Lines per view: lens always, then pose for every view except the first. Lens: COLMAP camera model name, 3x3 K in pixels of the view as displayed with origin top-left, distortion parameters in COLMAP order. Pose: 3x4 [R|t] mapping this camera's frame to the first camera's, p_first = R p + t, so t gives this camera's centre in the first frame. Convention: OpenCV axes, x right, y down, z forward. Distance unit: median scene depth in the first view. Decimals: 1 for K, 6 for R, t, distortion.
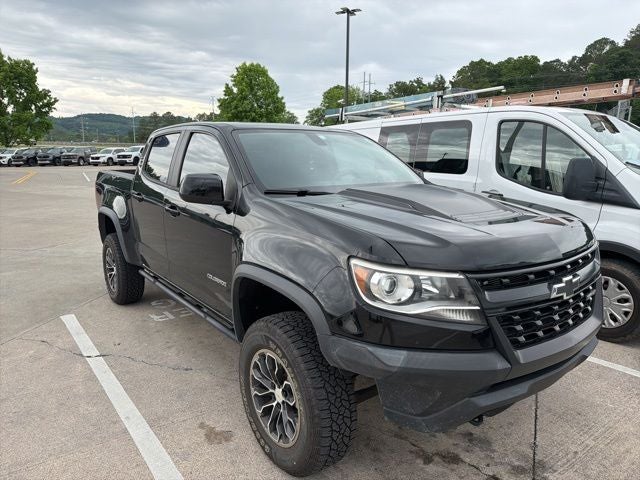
lens RADIAL K [[467.7, 0, 320.0], [0, 467.7, 240.0], [0, 0, 1]] dist [0.028587, -0.037158]
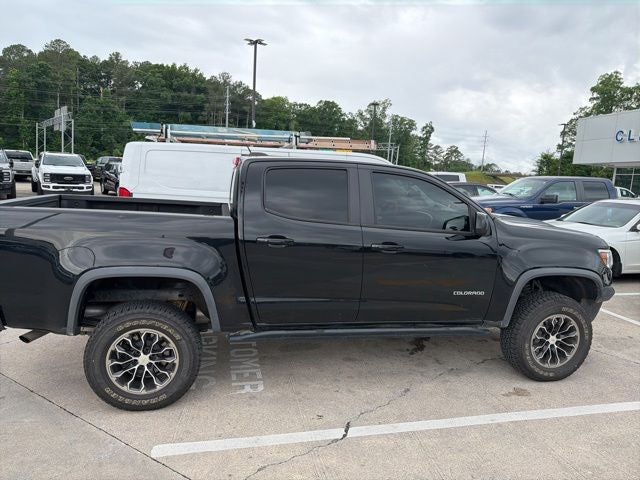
lens RADIAL K [[467.7, 0, 320.0], [0, 467.7, 240.0], [0, 0, 1]] dist [0.028587, -0.037158]
pose [[0.367203, -0.103912, 0.924318, -0.375346], [0.110767, 0.991554, 0.067467, -0.046873], [-0.923522, 0.077610, 0.375612, 0.213085]]
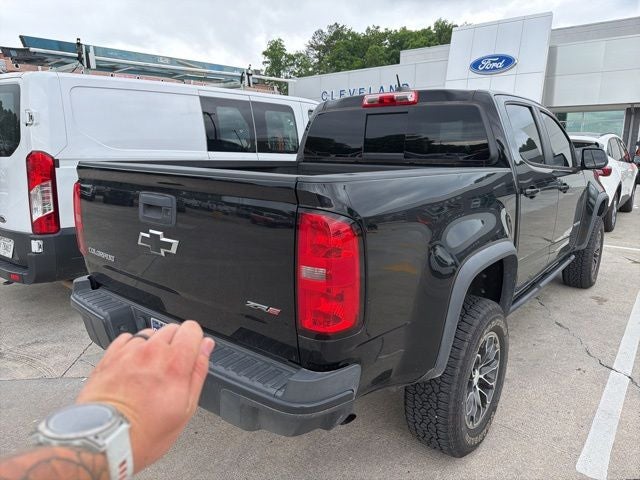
lens RADIAL K [[467.7, 0, 320.0], [0, 467.7, 240.0], [0, 0, 1]] dist [0.028587, -0.037158]
pose [[-0.270767, -0.189529, 0.943803, -0.329478], [0.145622, 0.961080, 0.234775, -0.075729], [-0.951567, 0.201008, -0.232629, 0.492652]]
